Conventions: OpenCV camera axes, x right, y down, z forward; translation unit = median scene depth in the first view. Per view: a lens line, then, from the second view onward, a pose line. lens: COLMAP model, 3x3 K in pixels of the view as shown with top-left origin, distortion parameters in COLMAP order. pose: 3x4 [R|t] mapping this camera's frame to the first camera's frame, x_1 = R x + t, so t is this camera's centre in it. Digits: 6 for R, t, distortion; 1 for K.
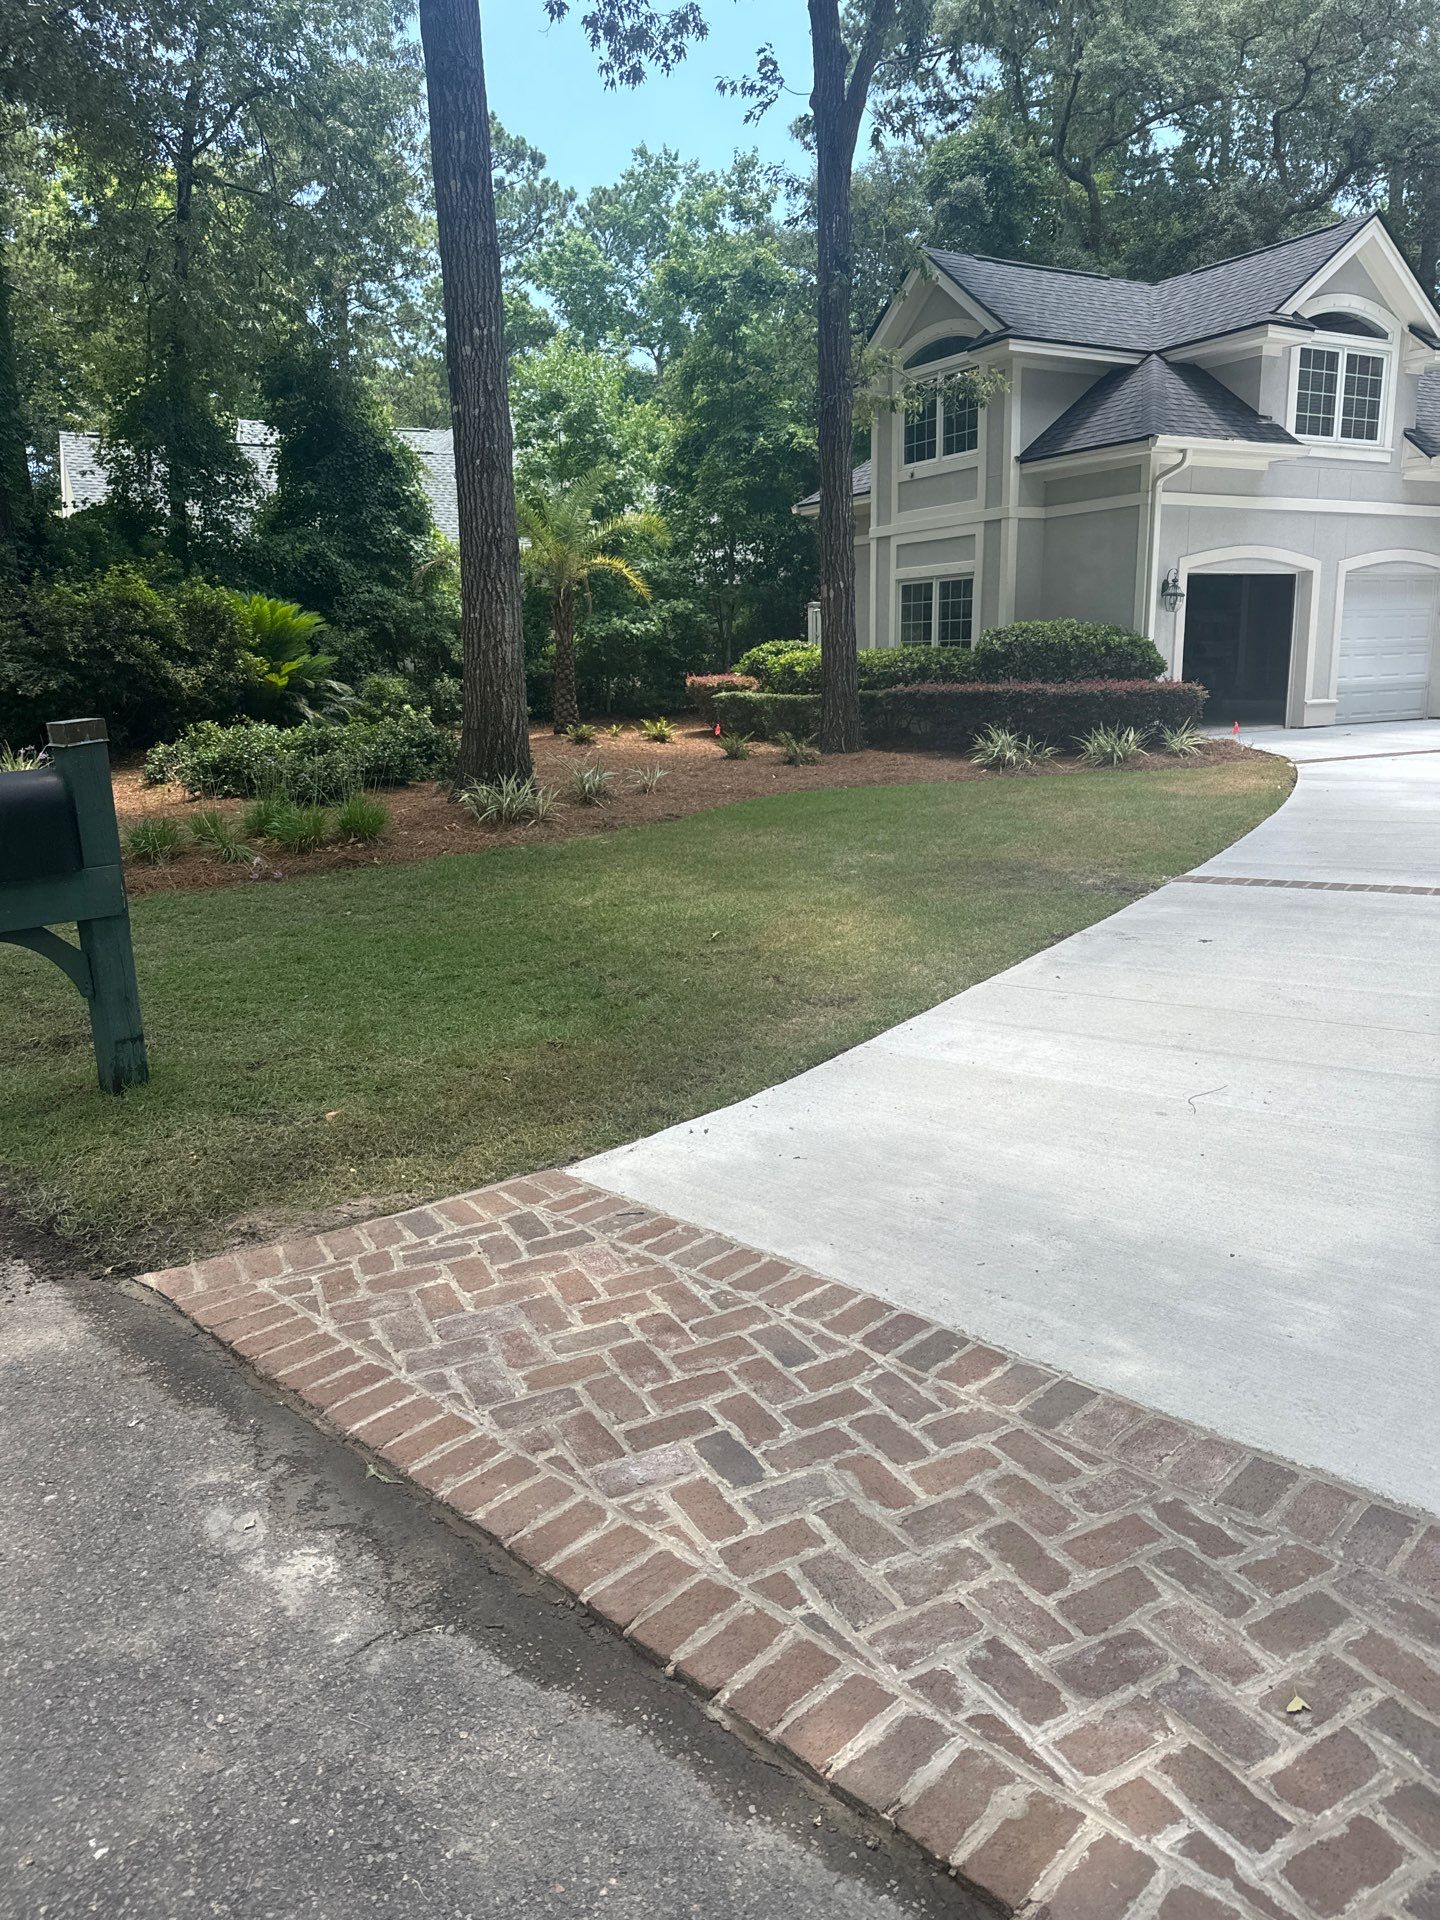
lens RADIAL K [[1362.9, 0, 721.0], [0, 1362.9, 946.7], [0, 0, 1]] dist [0.058526, -0.081230]
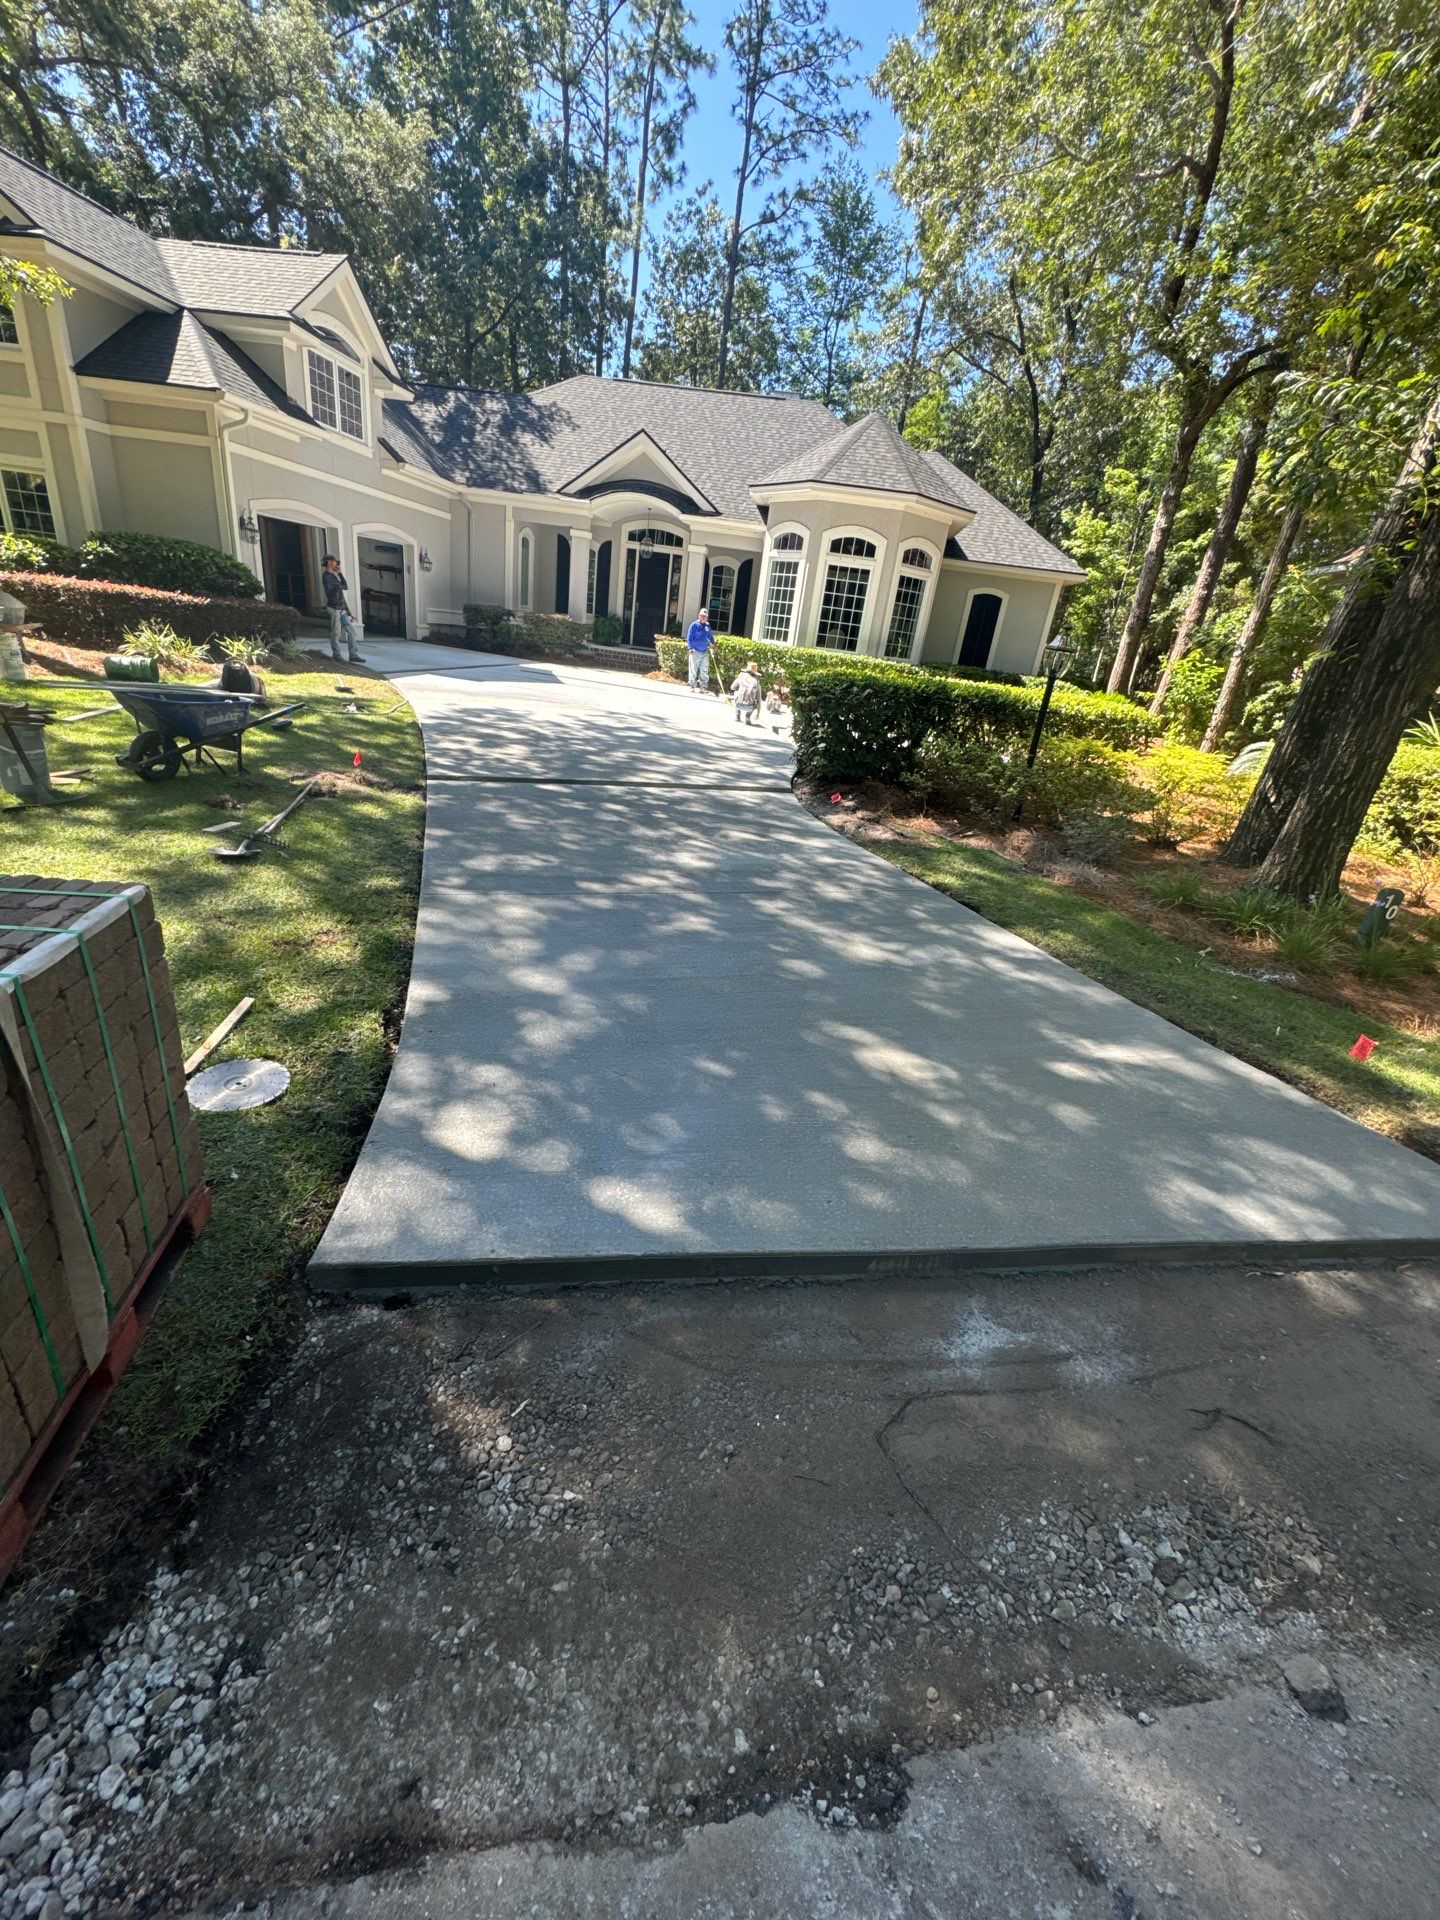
lens RADIAL K [[766.0, 0, 721.9], [0, 766.0, 952.0], [0, 0, 1]] dist [-0.000732, 0.000018]
pose [[0.587187, -0.235642, 0.774393, -0.076710], [0.036787, 0.963469, 0.265283, -0.040009], [-0.808615, -0.127283, 0.574405, 0.145057]]
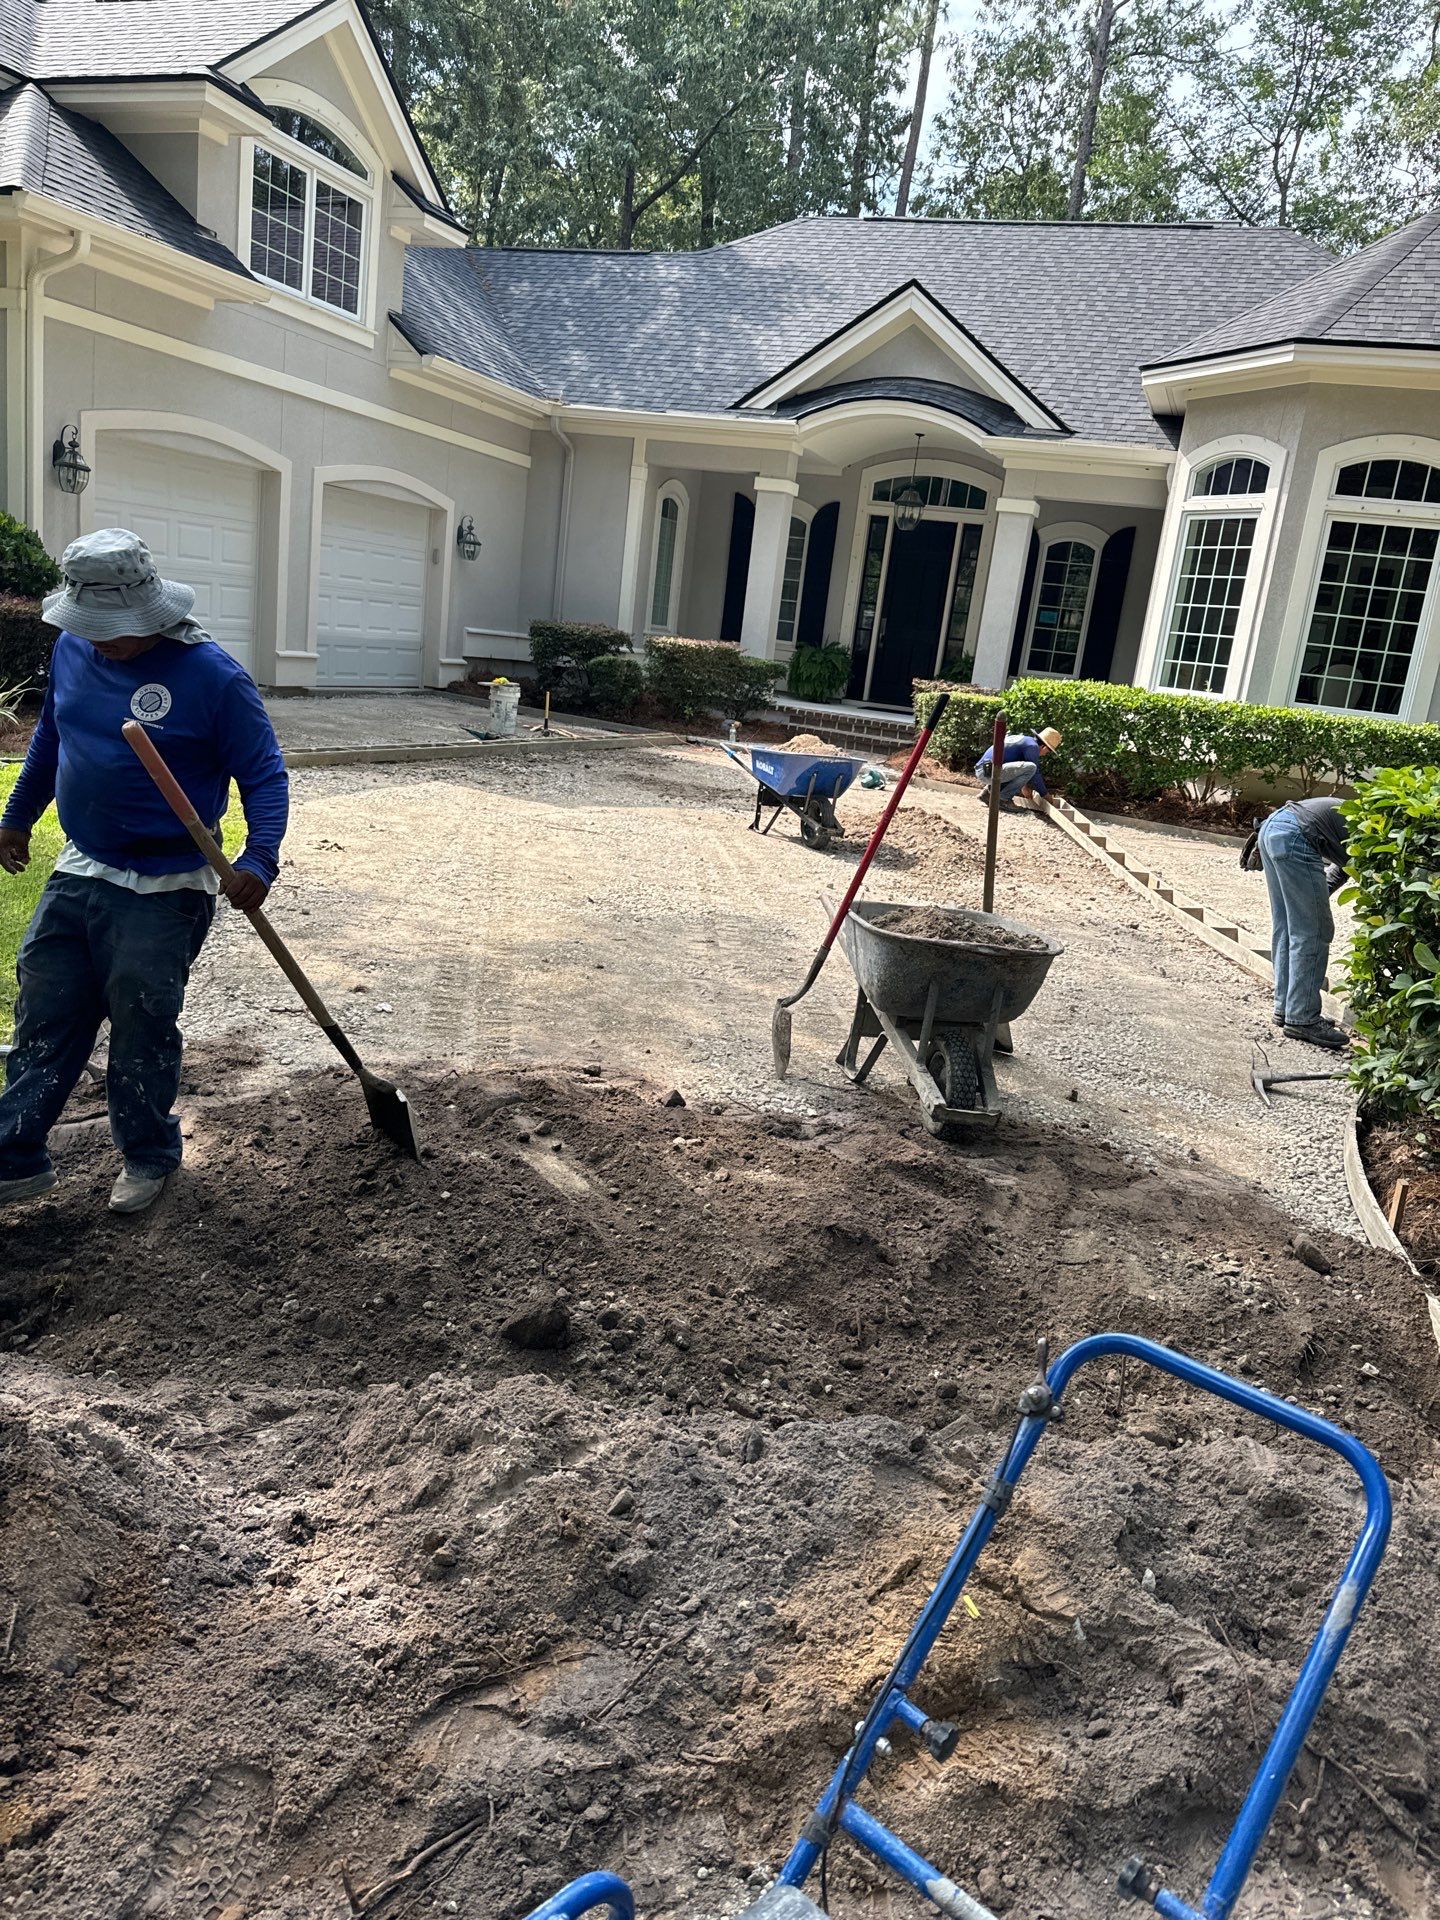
lens RADIAL K [[1341.1, 0, 734.1], [0, 1341.1, 961.1], [0, 0, 1]] dist [-0.002589, -0.012204]
pose [[0.749360, -0.052334, 0.660092, 0.135742], [0.007814, 0.997501, 0.070214, -0.066656], [-0.662117, -0.047457, 0.747896, 0.315199]]
